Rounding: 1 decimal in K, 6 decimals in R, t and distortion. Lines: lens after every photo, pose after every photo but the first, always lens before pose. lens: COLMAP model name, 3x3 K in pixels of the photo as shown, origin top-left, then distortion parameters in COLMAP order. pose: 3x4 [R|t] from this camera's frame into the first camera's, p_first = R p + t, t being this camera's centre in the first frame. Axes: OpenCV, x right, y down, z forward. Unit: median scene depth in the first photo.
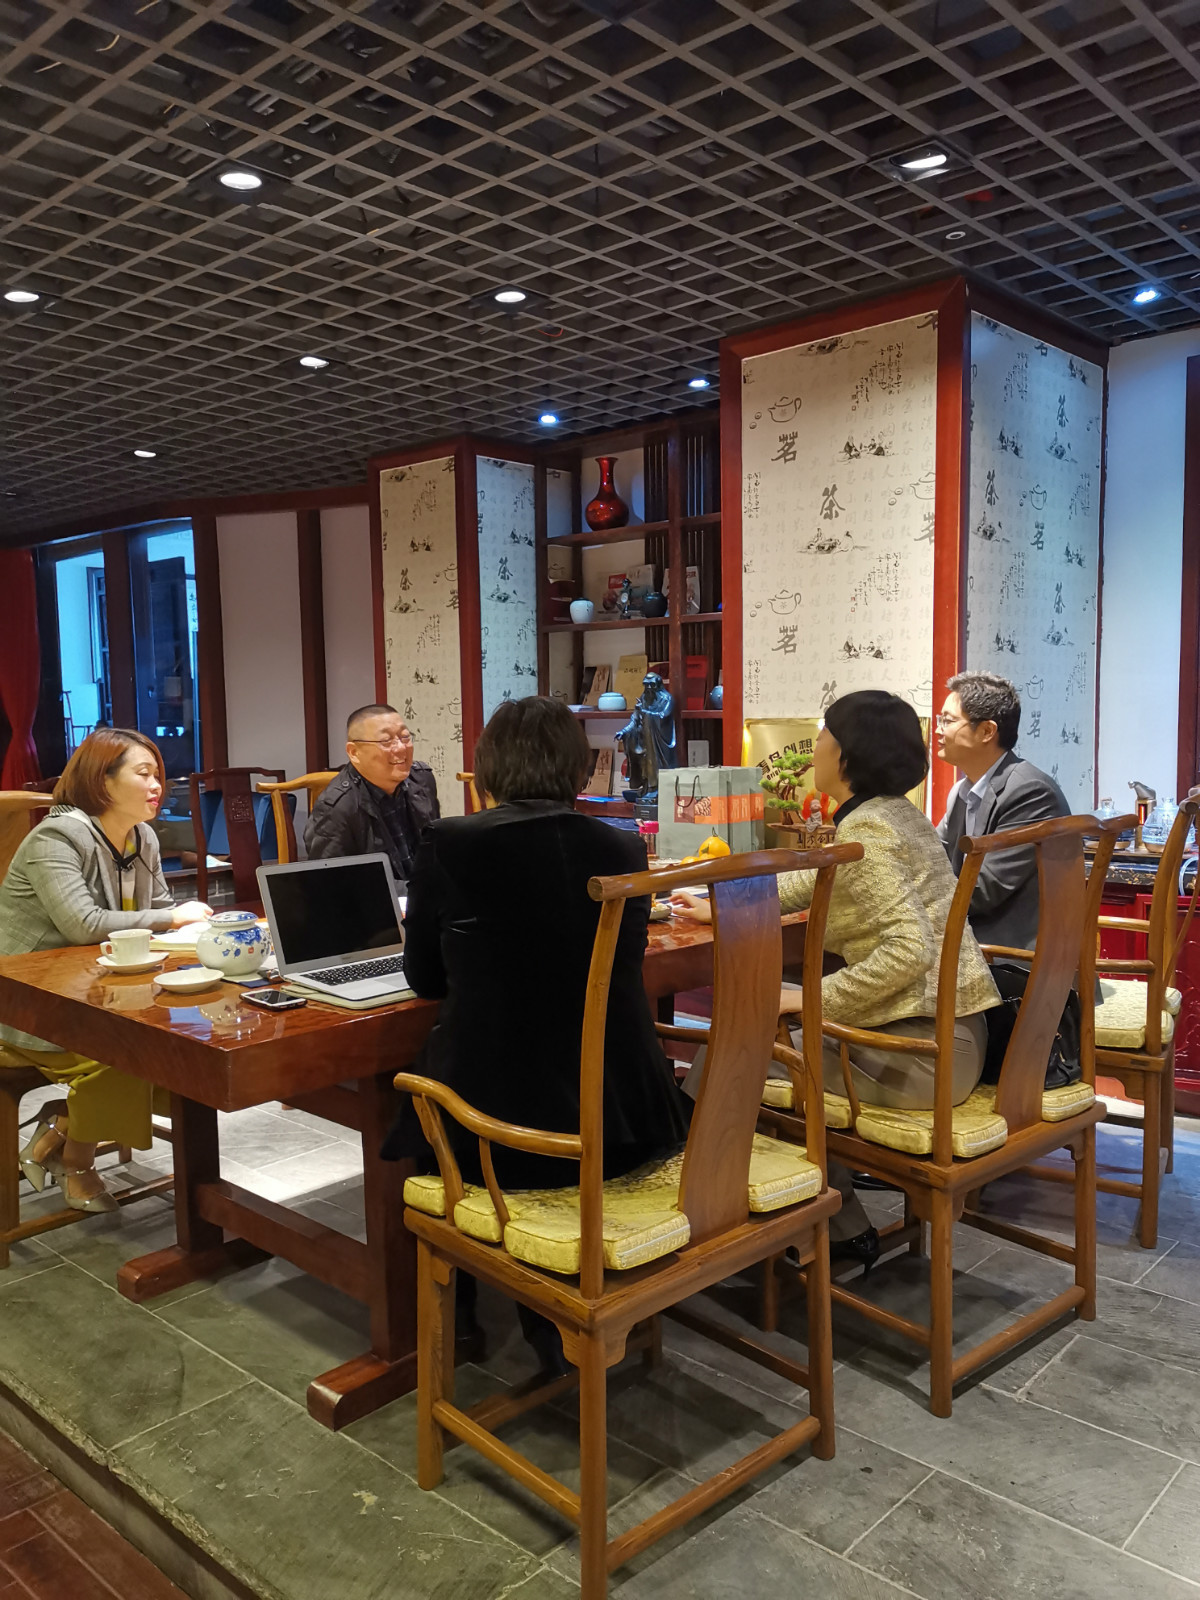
lens RADIAL K [[1260.2, 0, 596.8], [0, 1260.2, 804.7], [0, 0, 1]] dist [0.032944, -0.005992]
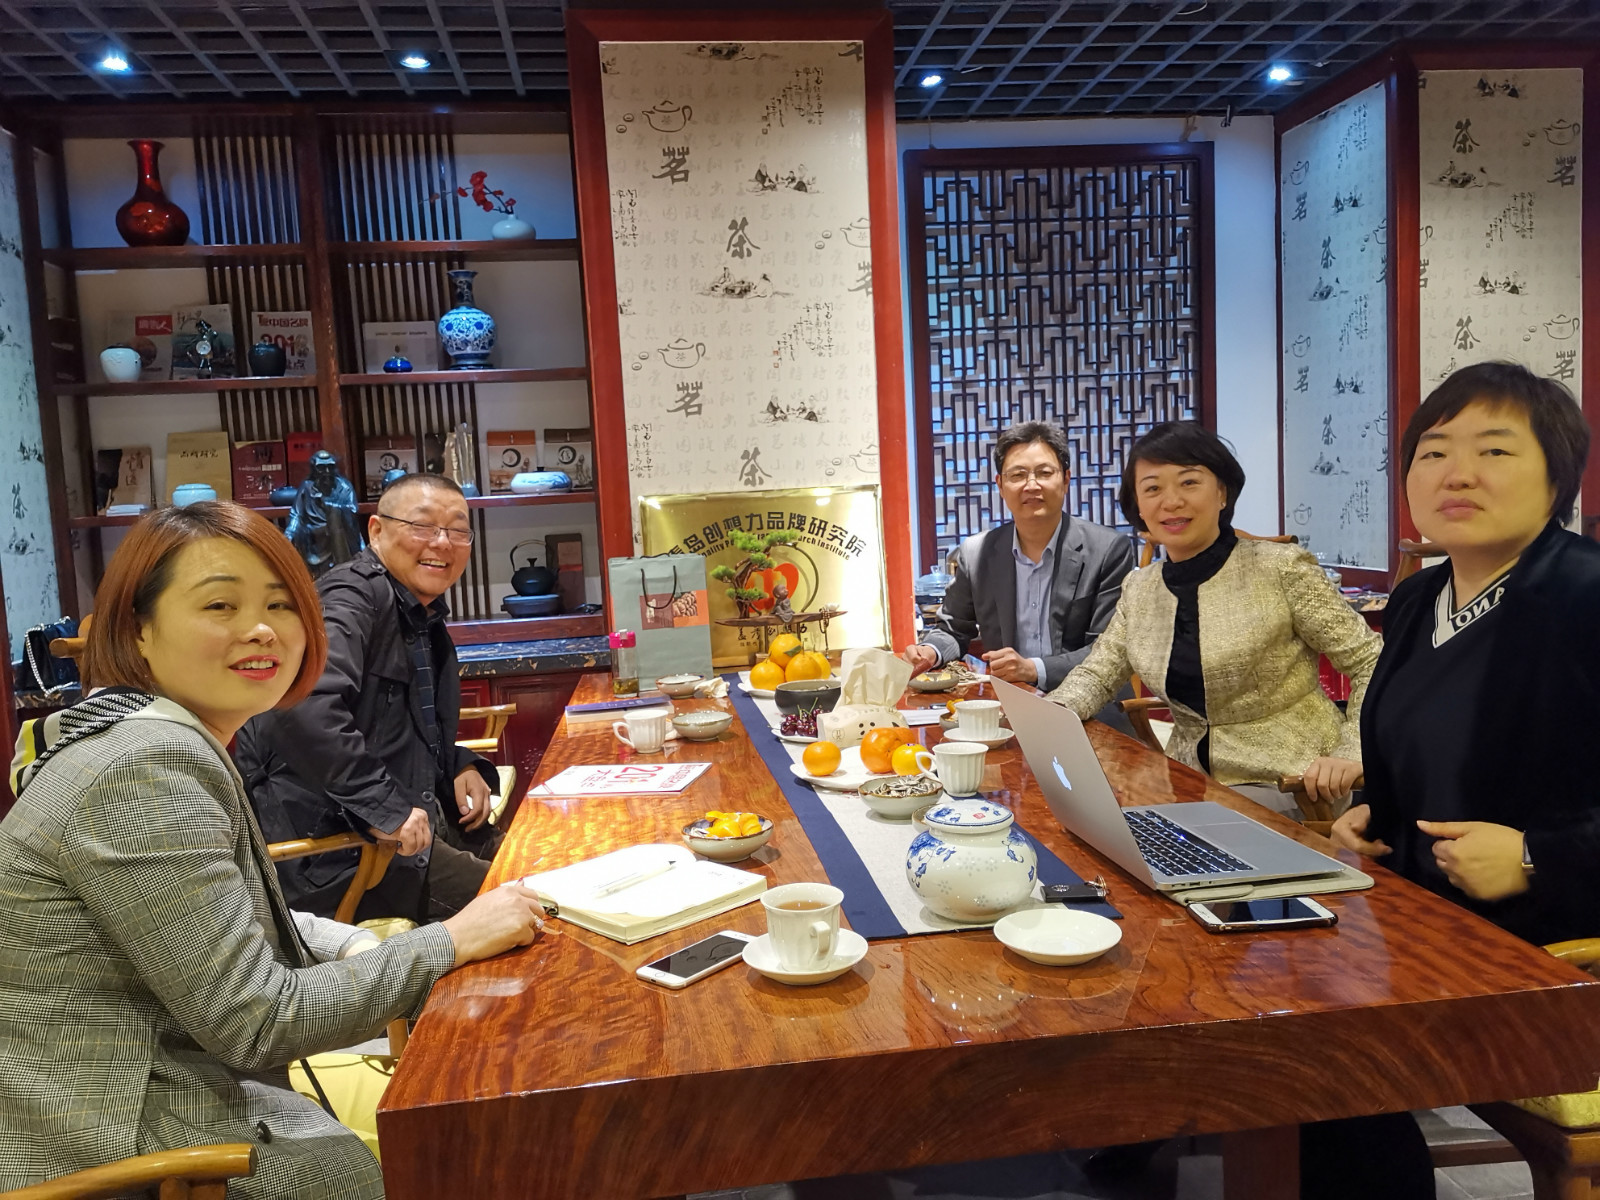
lens RADIAL K [[1260.2, 0, 796.1], [0, 1260.2, 601.7], [0, 0, 1]] dist [0.032944, -0.005992]
pose [[0.641534, -0.081777, 0.762723, -0.459122], [0.098342, 0.994864, 0.023950, -0.012152], [-0.760765, 0.059643, 0.646281, 0.435623]]
